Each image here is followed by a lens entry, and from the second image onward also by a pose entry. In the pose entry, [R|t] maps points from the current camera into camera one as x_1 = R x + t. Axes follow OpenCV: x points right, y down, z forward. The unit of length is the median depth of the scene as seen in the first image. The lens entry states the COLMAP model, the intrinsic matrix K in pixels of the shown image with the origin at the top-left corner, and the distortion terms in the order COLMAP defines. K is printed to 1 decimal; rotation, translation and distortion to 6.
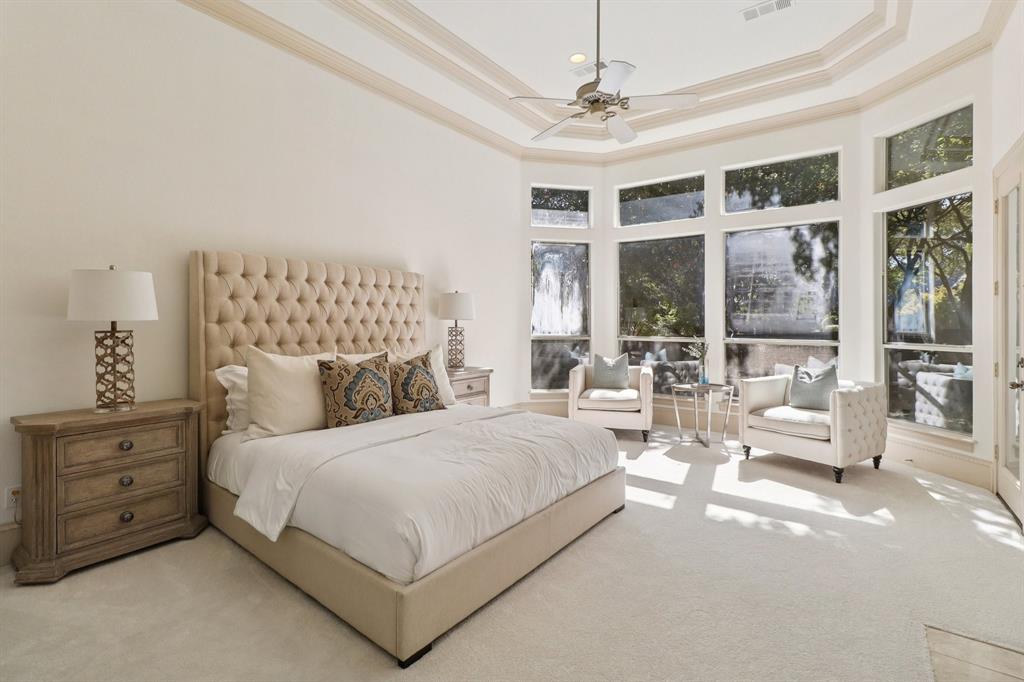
lens RADIAL K [[482.1, 0, 506.3], [0, 482.1, 324.9], [0, 0, 1]] dist [0.001929, 0.000105]
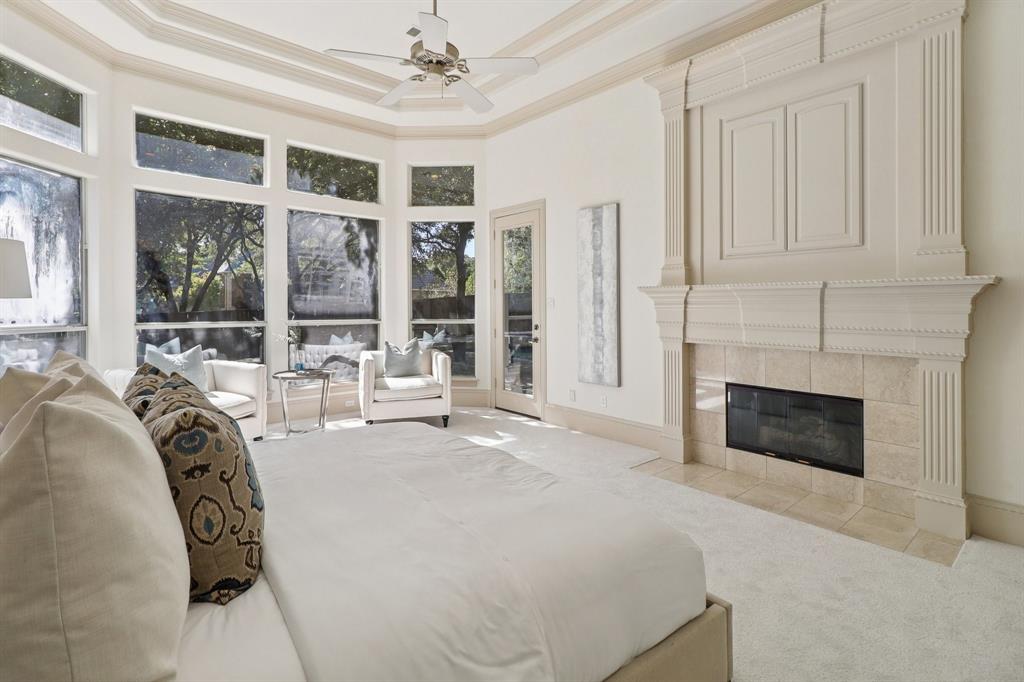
lens RADIAL K [[482.5, 0, 515.9], [0, 482.5, 300.2], [0, 0, 1]] dist [0.003177, 0.000413]
pose [[0.206300, 0.005174, 0.978475, -0.392411], [-0.003807, 0.999983, -0.004485, -0.010359], [-0.978481, -0.002800, 0.206316, 0.375244]]
